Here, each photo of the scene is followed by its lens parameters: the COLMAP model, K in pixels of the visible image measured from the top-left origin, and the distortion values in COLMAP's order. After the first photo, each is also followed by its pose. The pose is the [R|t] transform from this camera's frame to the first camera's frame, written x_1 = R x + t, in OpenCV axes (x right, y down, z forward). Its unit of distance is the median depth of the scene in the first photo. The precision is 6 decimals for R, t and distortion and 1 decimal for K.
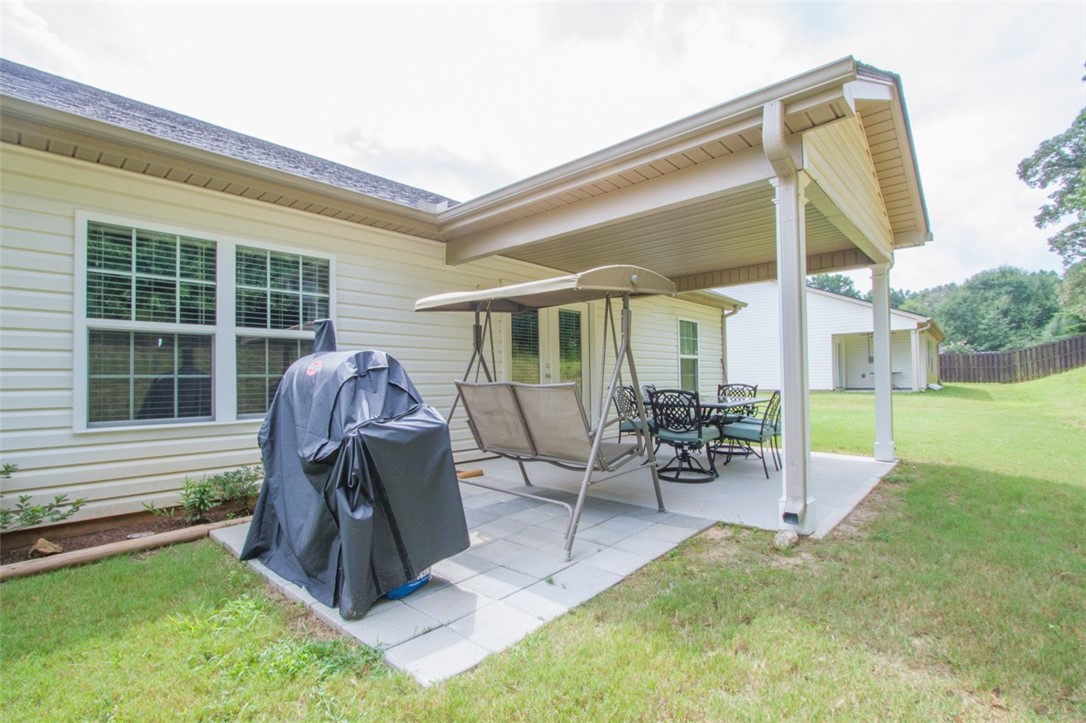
lens RADIAL K [[499.6, 0, 537.8], [0, 499.6, 368.9], [0, 0, 1]] dist [-0.022238, 0.000715]
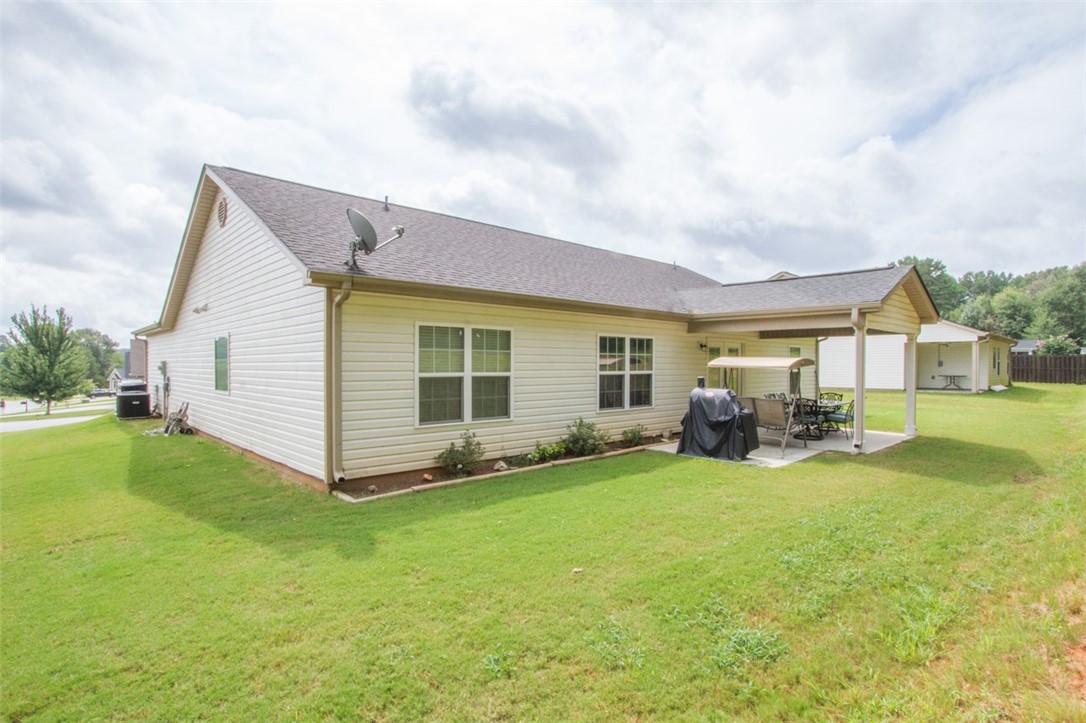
lens RADIAL K [[542.7, 0, 540.8], [0, 542.7, 367.4], [0, 0, 1]] dist [-0.016180, 0.001614]
pose [[0.996627, 0.015575, -0.080575, -0.301019], [-0.013331, 0.999510, 0.028310, -0.063371], [0.080976, -0.027141, 0.996346, -0.632627]]
